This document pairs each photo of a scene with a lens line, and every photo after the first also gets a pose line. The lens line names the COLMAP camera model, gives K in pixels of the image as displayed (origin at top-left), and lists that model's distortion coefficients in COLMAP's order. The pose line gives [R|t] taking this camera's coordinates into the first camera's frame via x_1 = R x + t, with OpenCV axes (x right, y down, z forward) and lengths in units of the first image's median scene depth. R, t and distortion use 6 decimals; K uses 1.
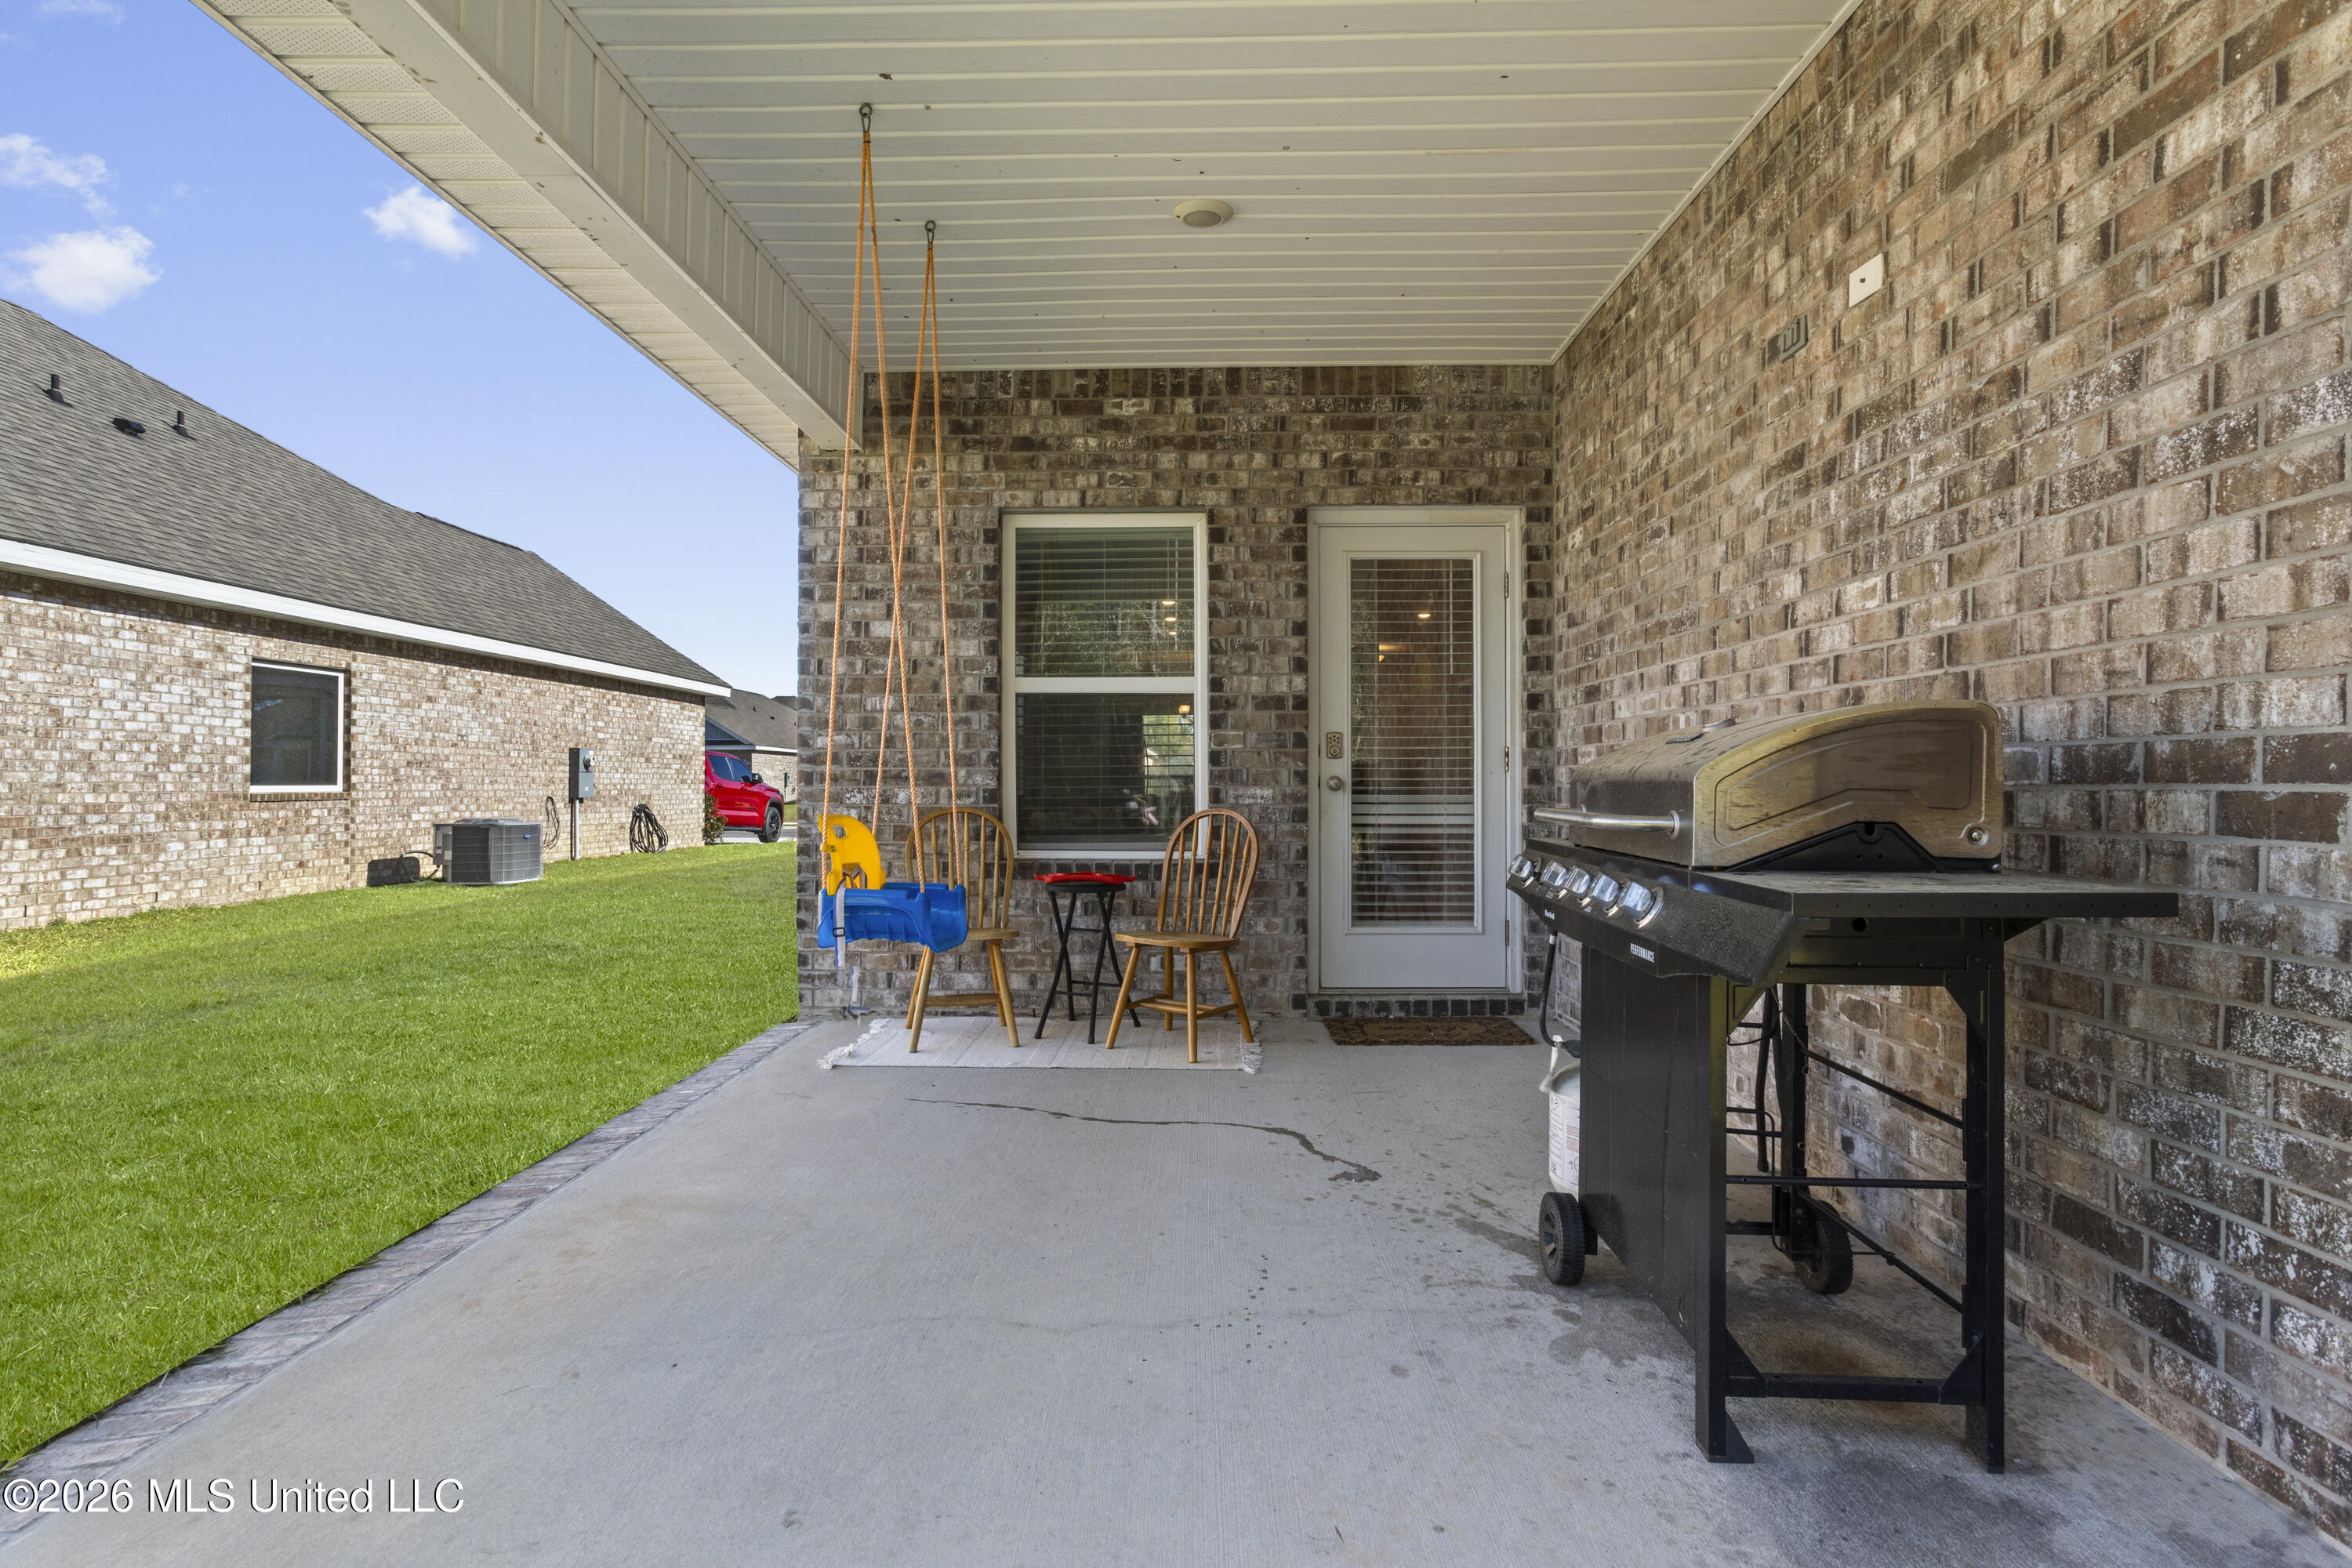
lens RADIAL K [[1194.1, 0, 1173.6], [0, 1194.1, 781.5], [0, 0, 1]] dist [-0.001254, -0.001174]
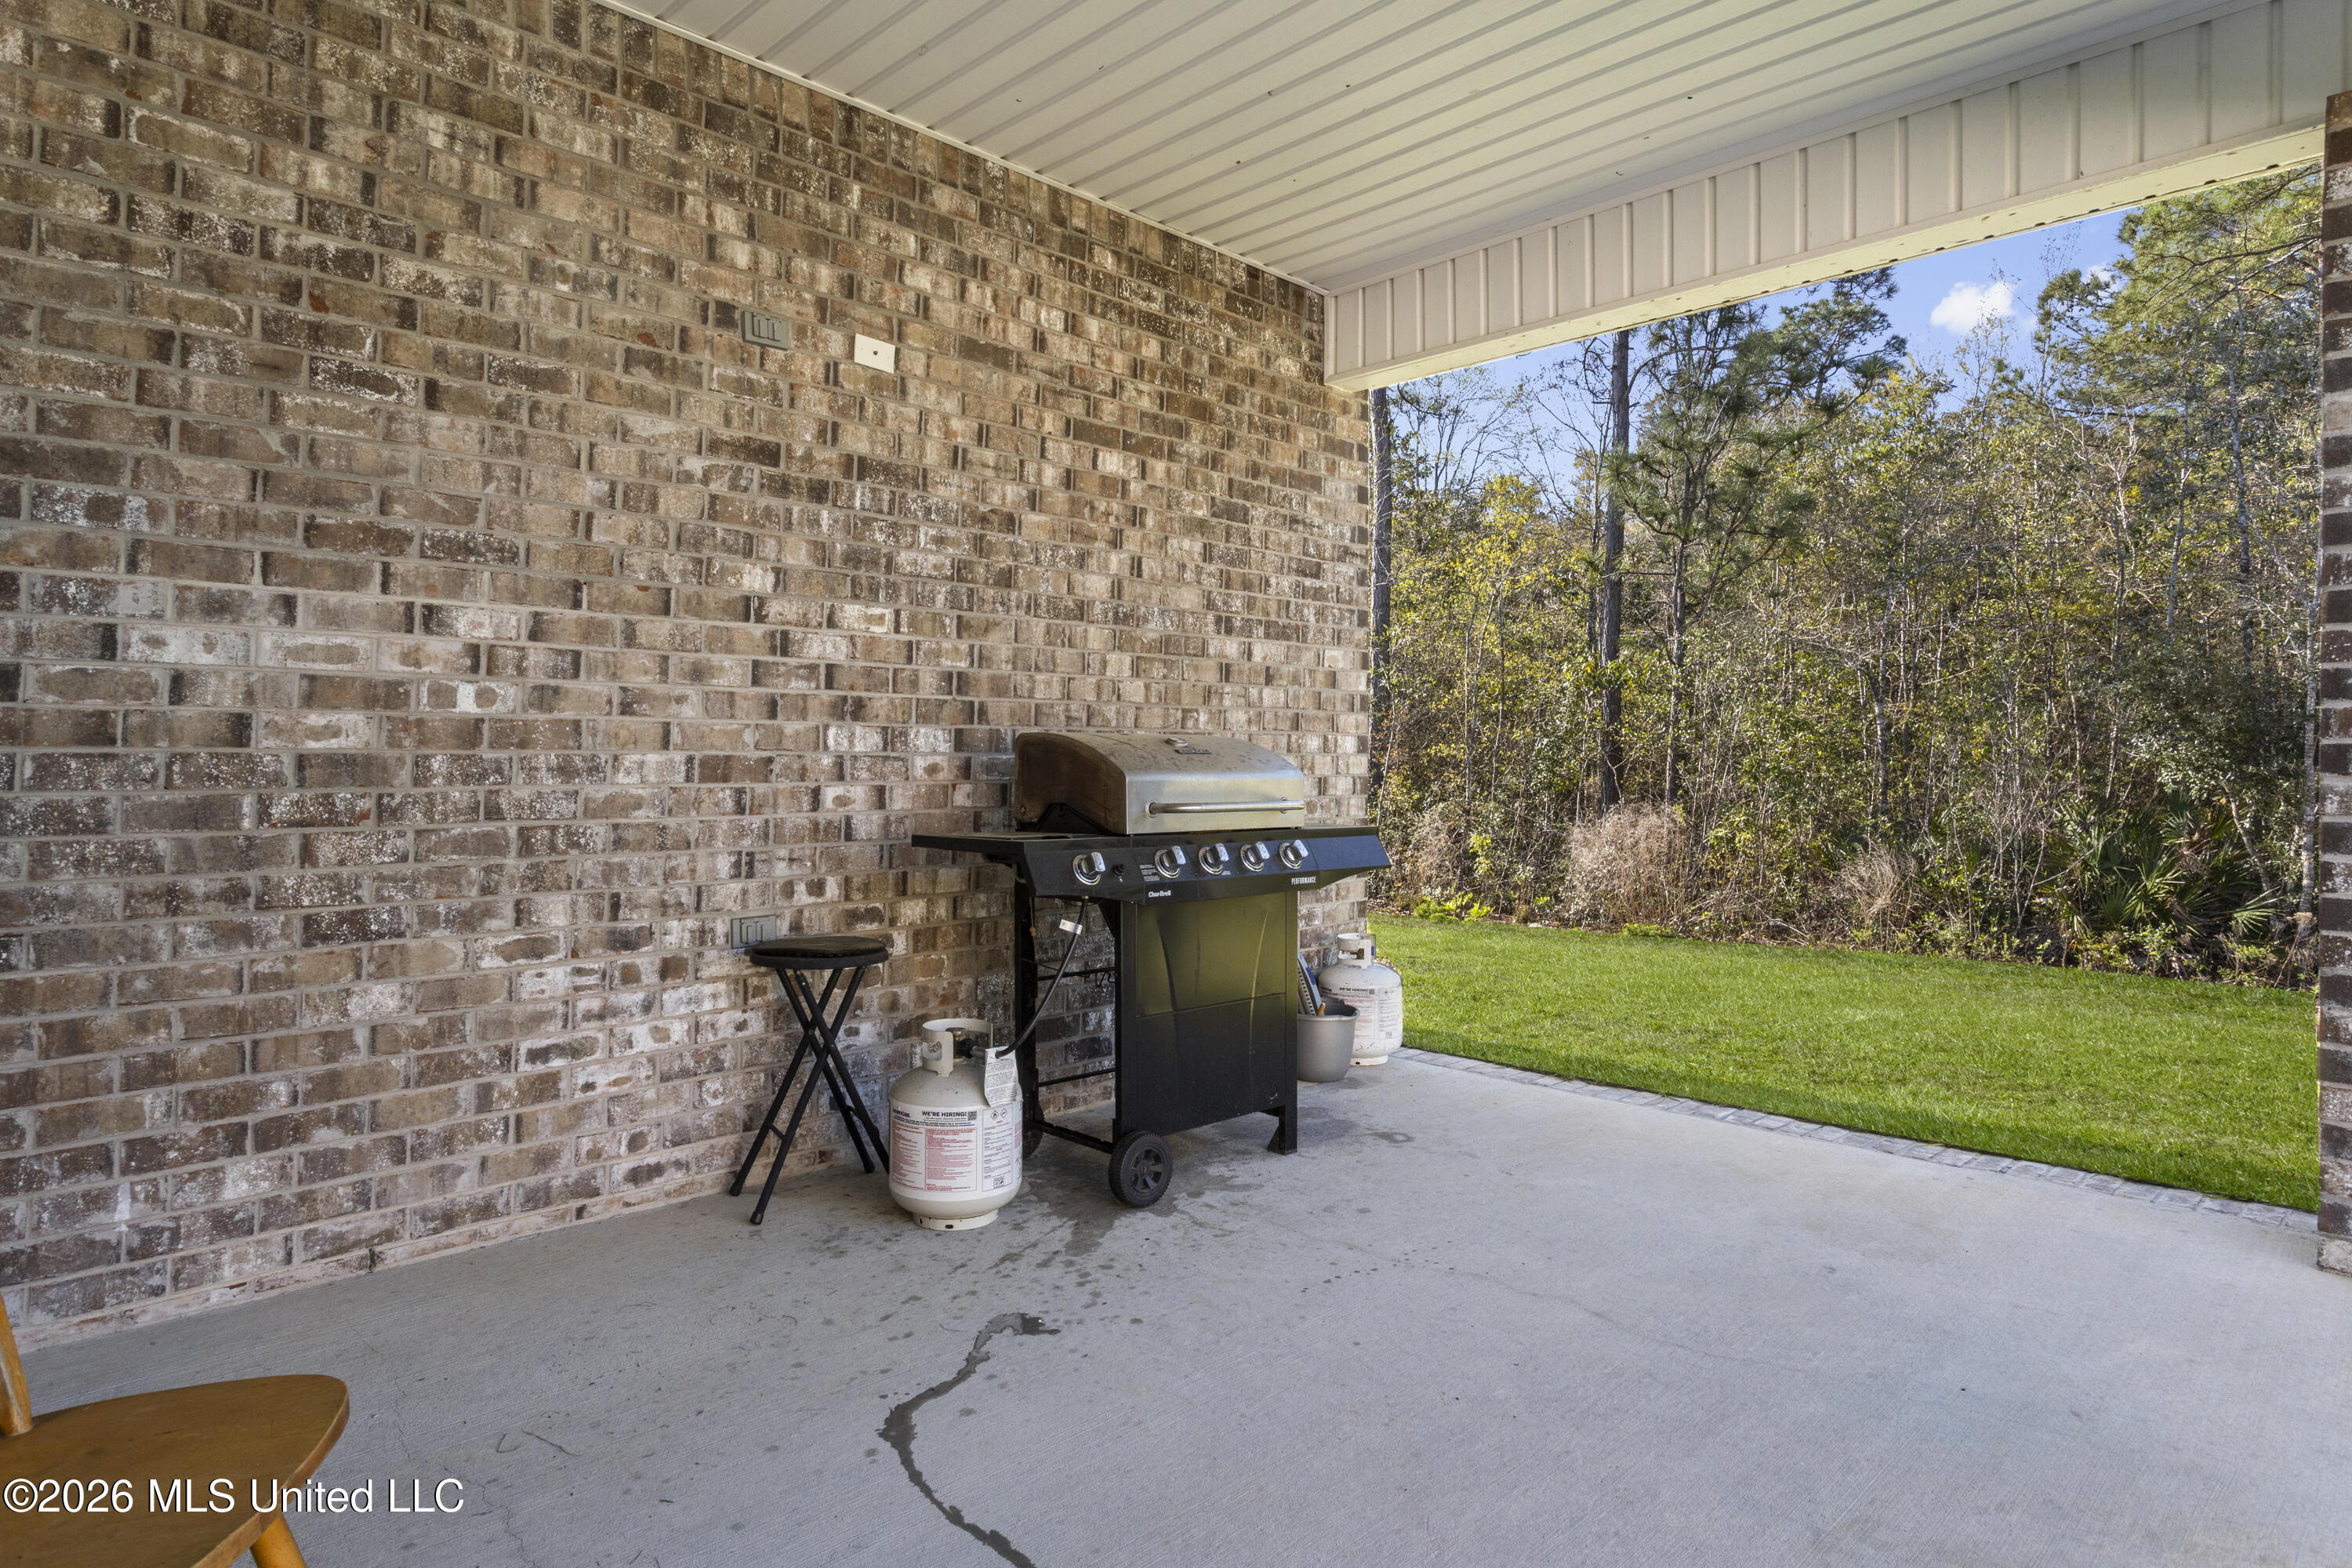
lens RADIAL K [[1336.9, 0, 1172.2], [0, 1336.9, 787.5], [0, 0, 1]] dist [-0.017814, 0.000372]
pose [[-0.730650, -0.011759, 0.682651, -0.509888], [-0.000132, 0.999854, 0.017083, -0.012951], [-0.682752, 0.012392, -0.730545, 1.671971]]
